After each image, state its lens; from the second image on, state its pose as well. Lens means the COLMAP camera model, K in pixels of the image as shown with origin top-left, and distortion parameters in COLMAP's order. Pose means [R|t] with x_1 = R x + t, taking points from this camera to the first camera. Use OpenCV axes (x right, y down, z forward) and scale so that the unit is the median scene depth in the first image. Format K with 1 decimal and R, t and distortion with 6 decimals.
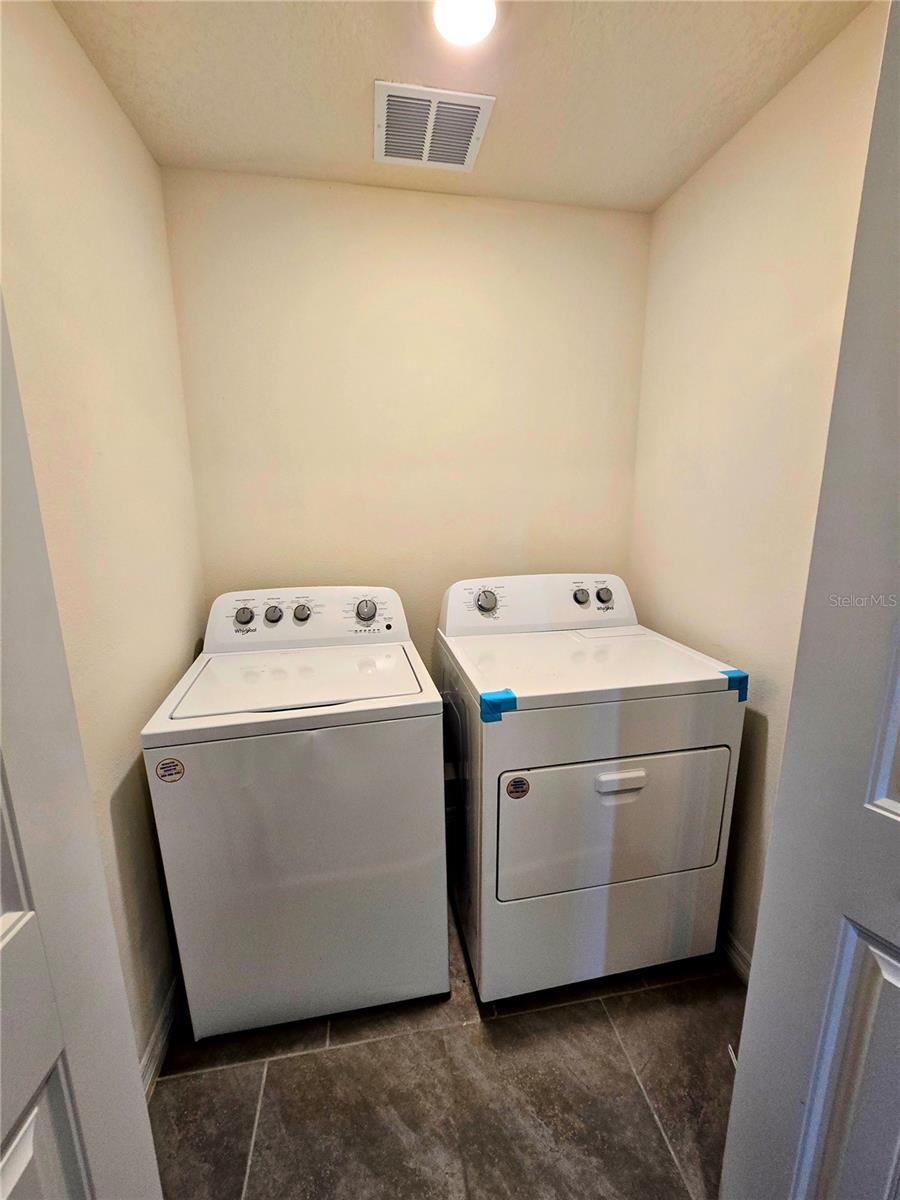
lens RADIAL K [[491.0, 0, 454.0], [0, 491.0, 594.1], [0, 0, 1]] dist [-0.006249, 0.001337]
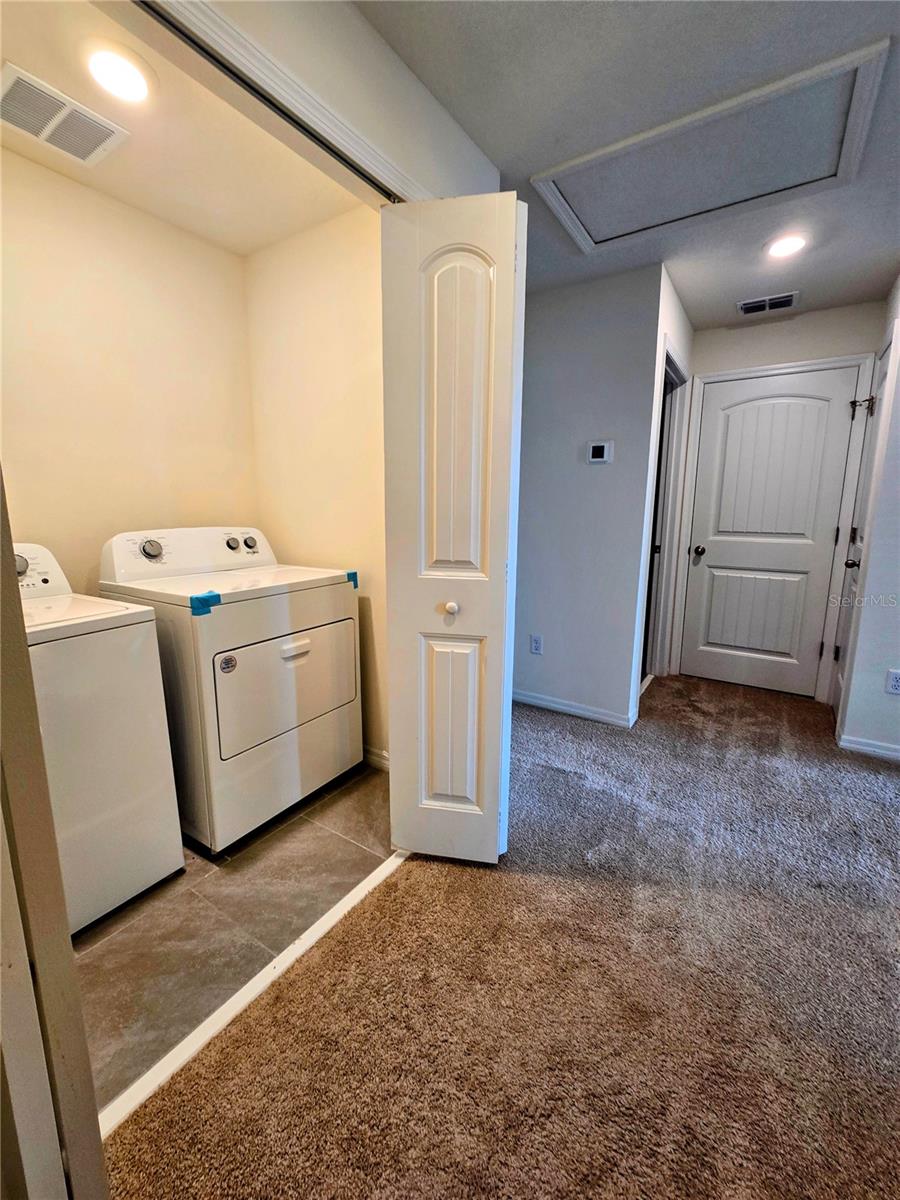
lens RADIAL K [[491.0, 0, 446.0], [0, 491.0, 594.3], [0, 0, 1]] dist [-0.006249, 0.001337]
pose [[0.697832, -0.115769, 0.706844, -0.353207], [0.136687, 0.990240, 0.027239, 0.232022], [-0.703098, 0.077608, 0.706845, -0.356122]]
